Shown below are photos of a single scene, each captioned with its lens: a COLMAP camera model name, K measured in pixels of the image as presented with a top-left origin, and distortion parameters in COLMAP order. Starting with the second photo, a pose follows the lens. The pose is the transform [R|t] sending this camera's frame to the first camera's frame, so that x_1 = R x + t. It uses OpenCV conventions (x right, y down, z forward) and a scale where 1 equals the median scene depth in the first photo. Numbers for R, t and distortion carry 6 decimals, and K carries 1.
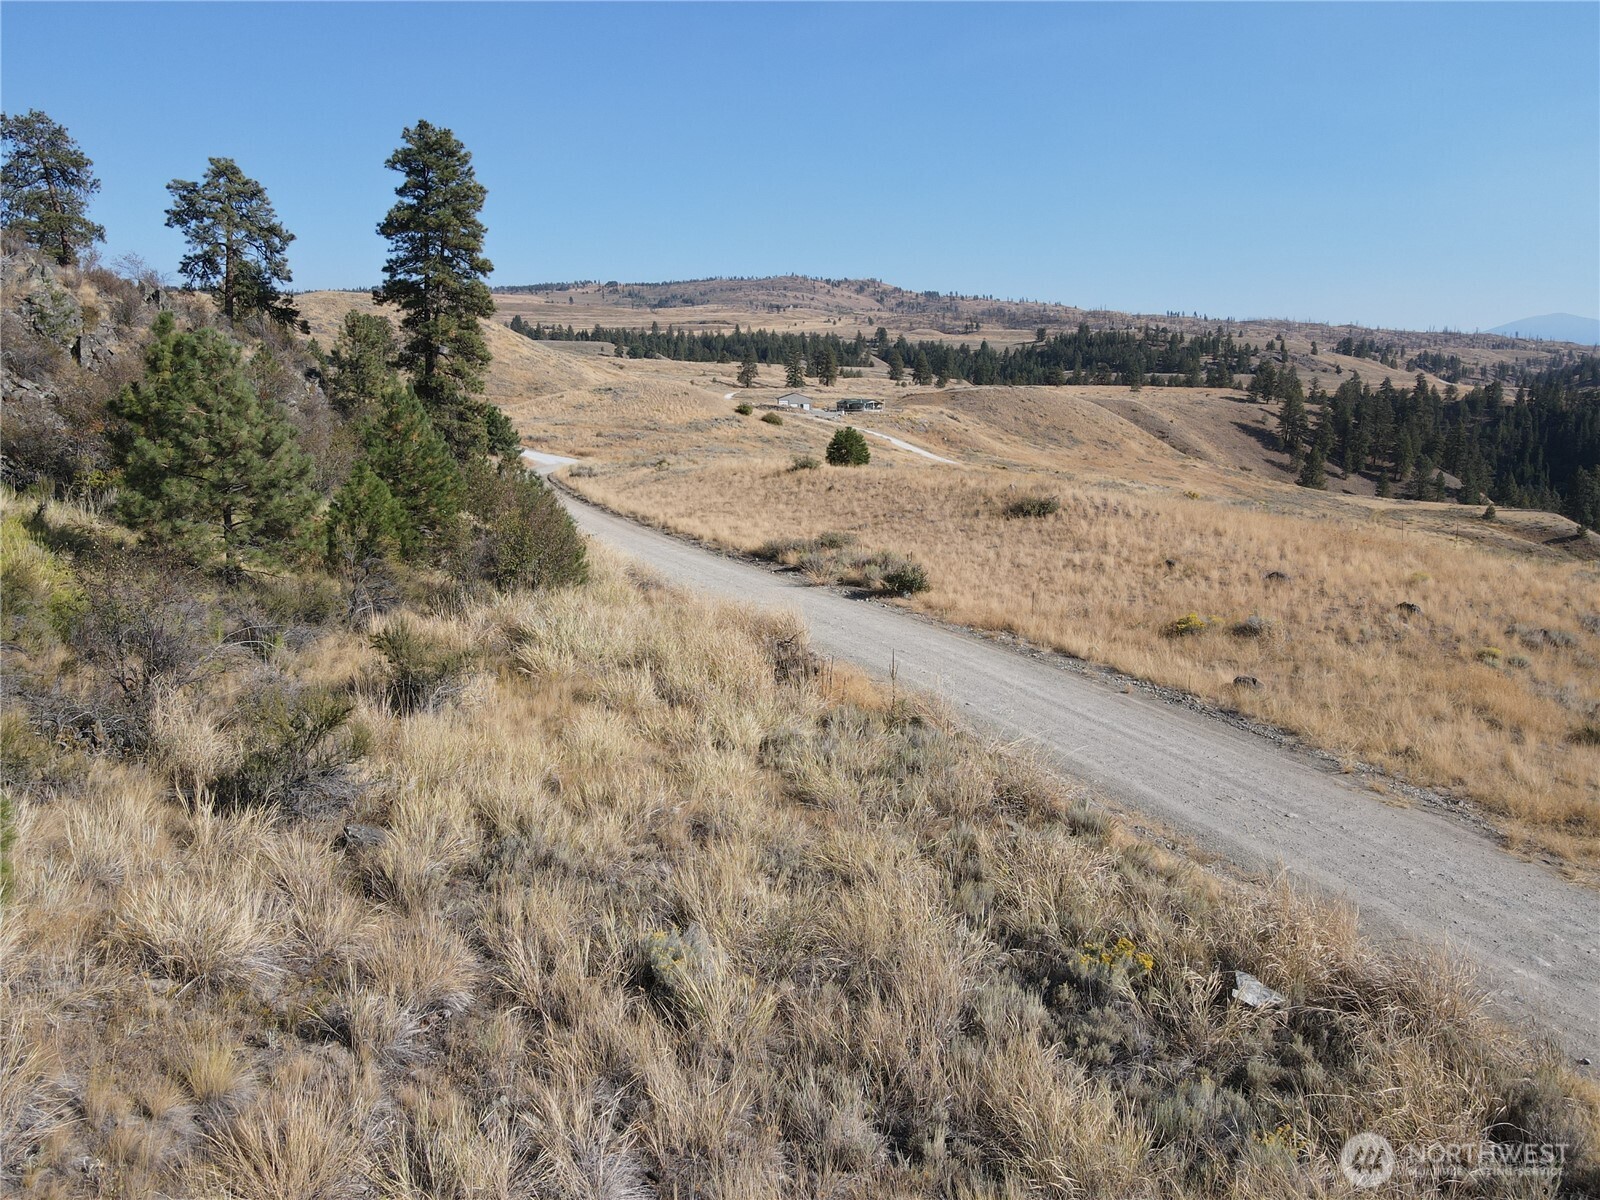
lens RADIAL K [[1169.0, 0, 792.7], [0, 1169.0, 589.0], [0, 0, 1]] dist [0.006217, 0.009265]
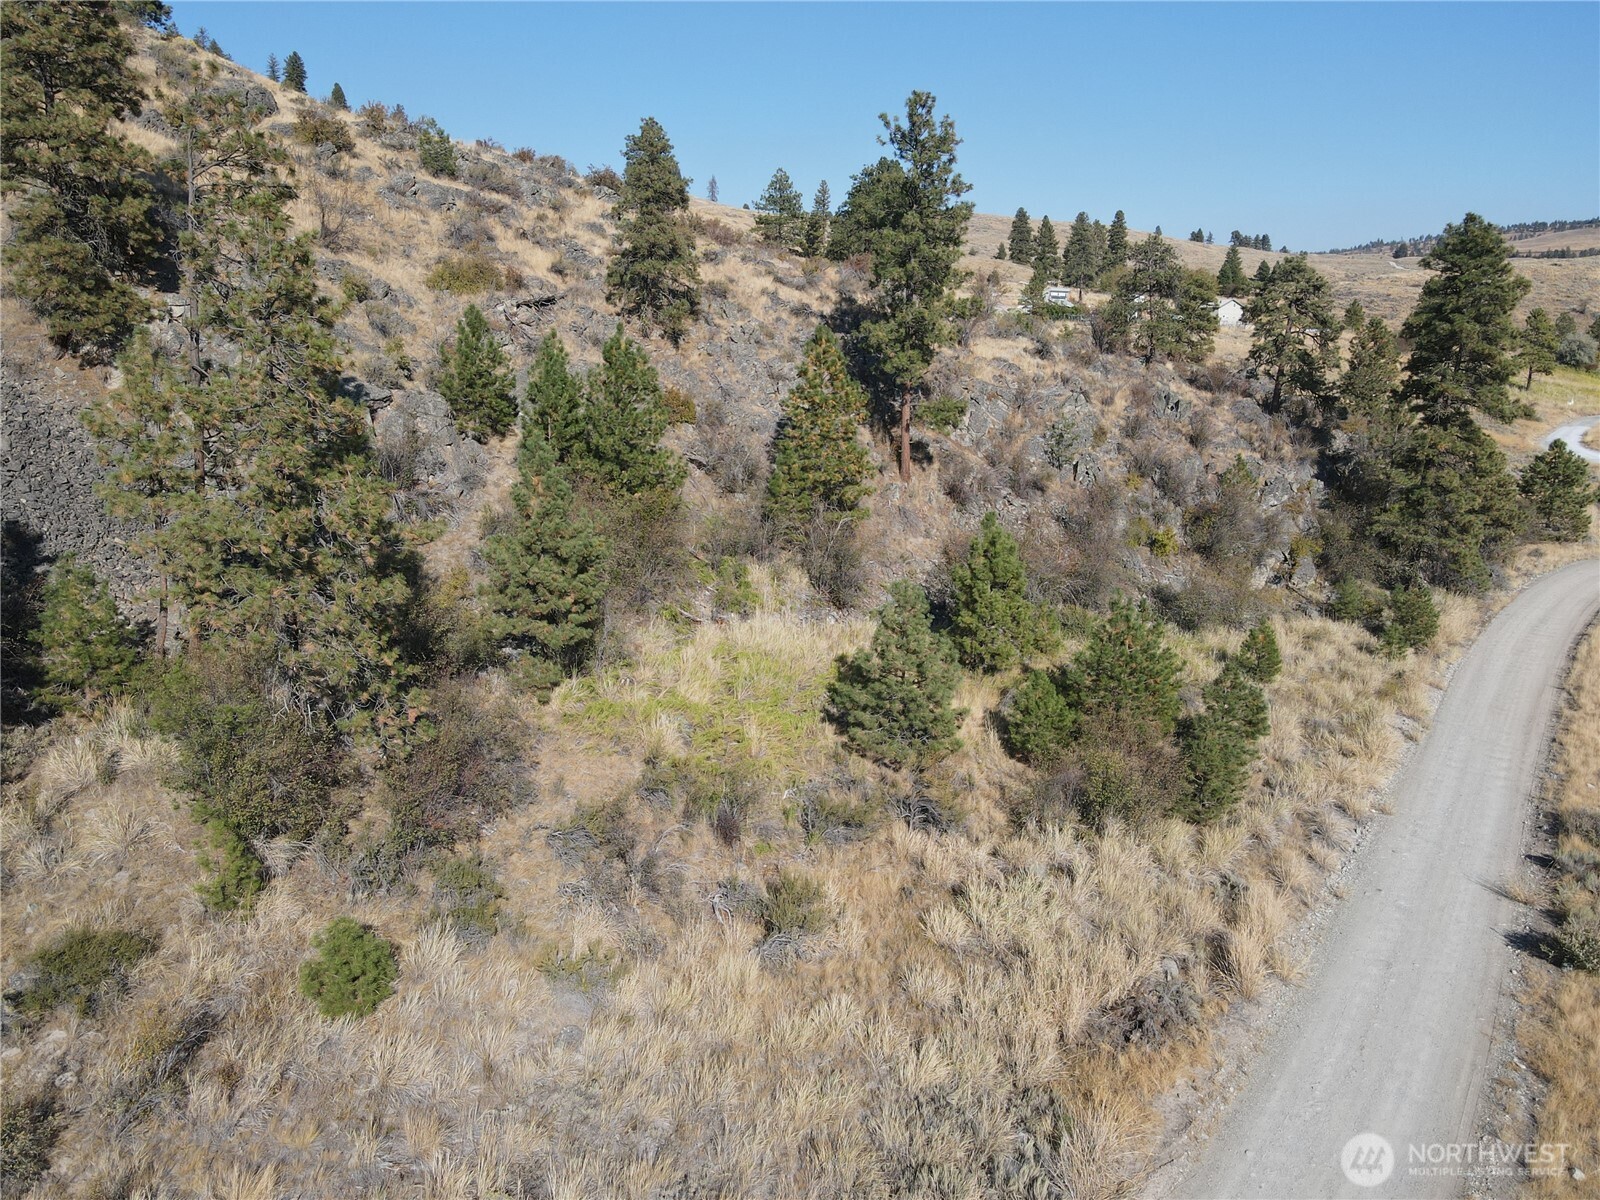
lens RADIAL K [[1169.0, 0, 794.2], [0, 1169.0, 597.0], [0, 0, 1]] dist [0.006217, 0.009265]
pose [[0.516162, 0.186643, -0.835908, 0.242746], [-0.138508, 0.981311, 0.133582, -0.149815], [0.845217, 0.046830, 0.532367, 0.063140]]
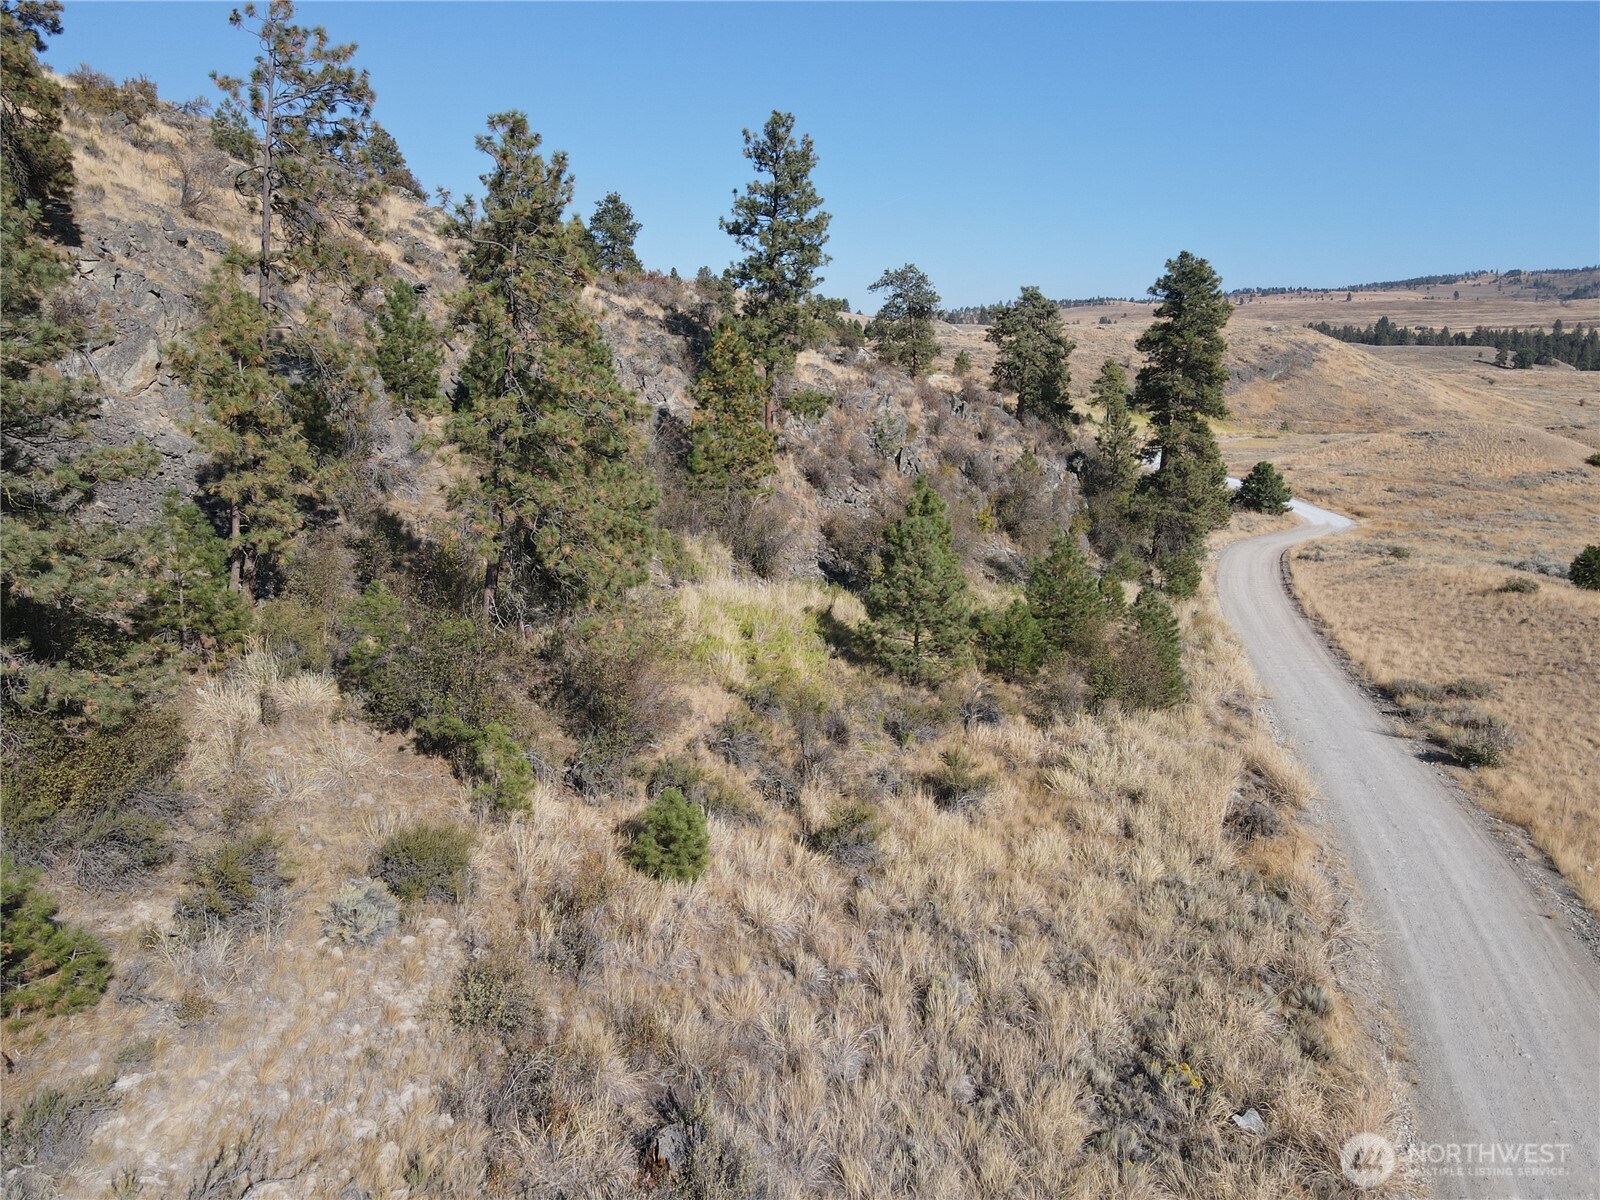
lens RADIAL K [[1169.0, 0, 795.2], [0, 1169.0, 585.2], [0, 0, 1]] dist [0.006217, 0.009265]
pose [[0.773051, 0.112152, -0.624351, 0.146087], [-0.114568, 0.992746, 0.036473, -0.069825], [0.623912, 0.043335, 0.780292, -0.128848]]
